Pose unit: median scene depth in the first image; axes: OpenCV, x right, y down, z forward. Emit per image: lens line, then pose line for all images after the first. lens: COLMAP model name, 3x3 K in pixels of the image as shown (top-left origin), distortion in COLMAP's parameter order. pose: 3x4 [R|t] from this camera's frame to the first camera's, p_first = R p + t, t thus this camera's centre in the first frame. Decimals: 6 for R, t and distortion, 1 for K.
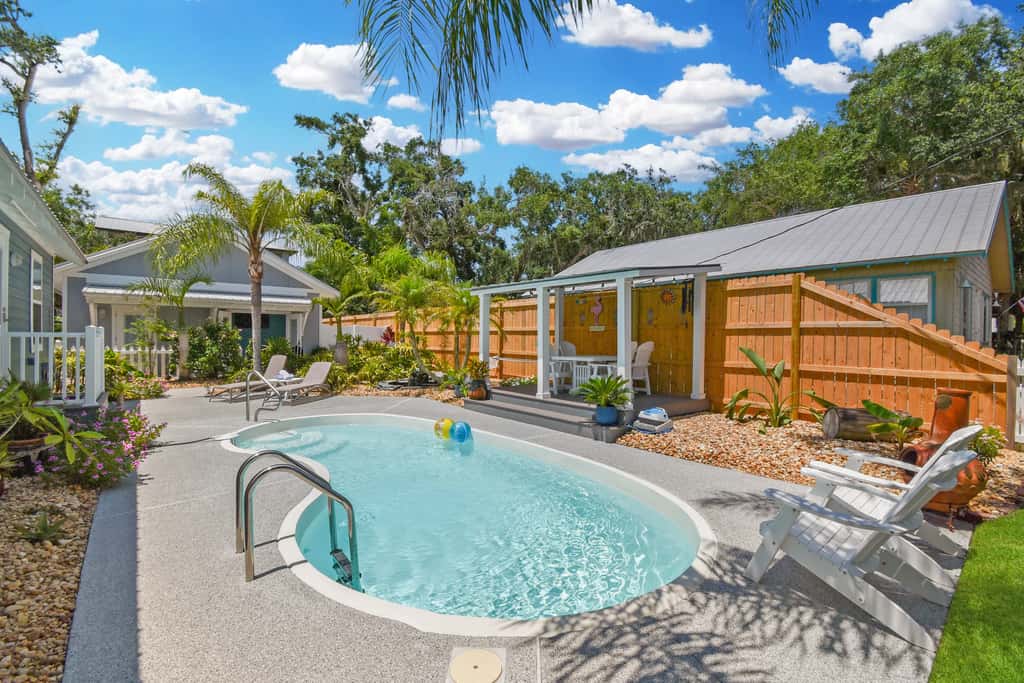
lens RADIAL K [[456.3, 0, 512.0], [0, 456.3, 341.5], [0, 0, 1]] dist [0.003043, -0.015895]
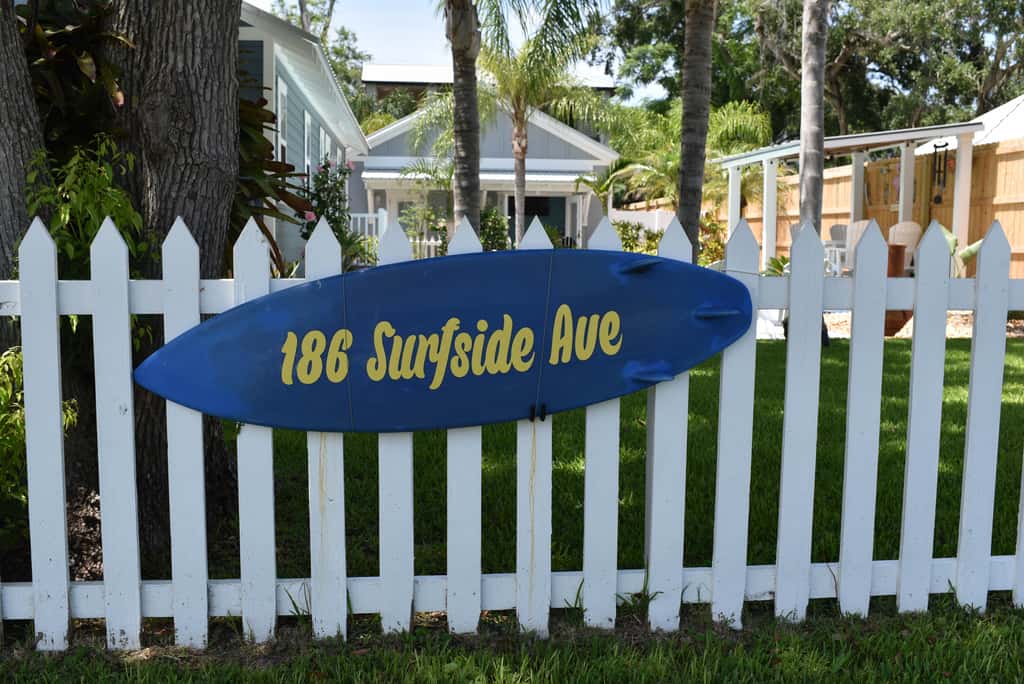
lens RADIAL K [[970.7, 0, 512.0], [0, 970.7, 342.0], [0, 0, 1]] dist [-0.038219, -0.009974]
pose [[0.832609, 0.058298, -0.550784, 0.412816], [-0.005957, 0.995330, 0.096345, 0.032428], [0.553828, -0.076937, 0.829069, -0.493917]]
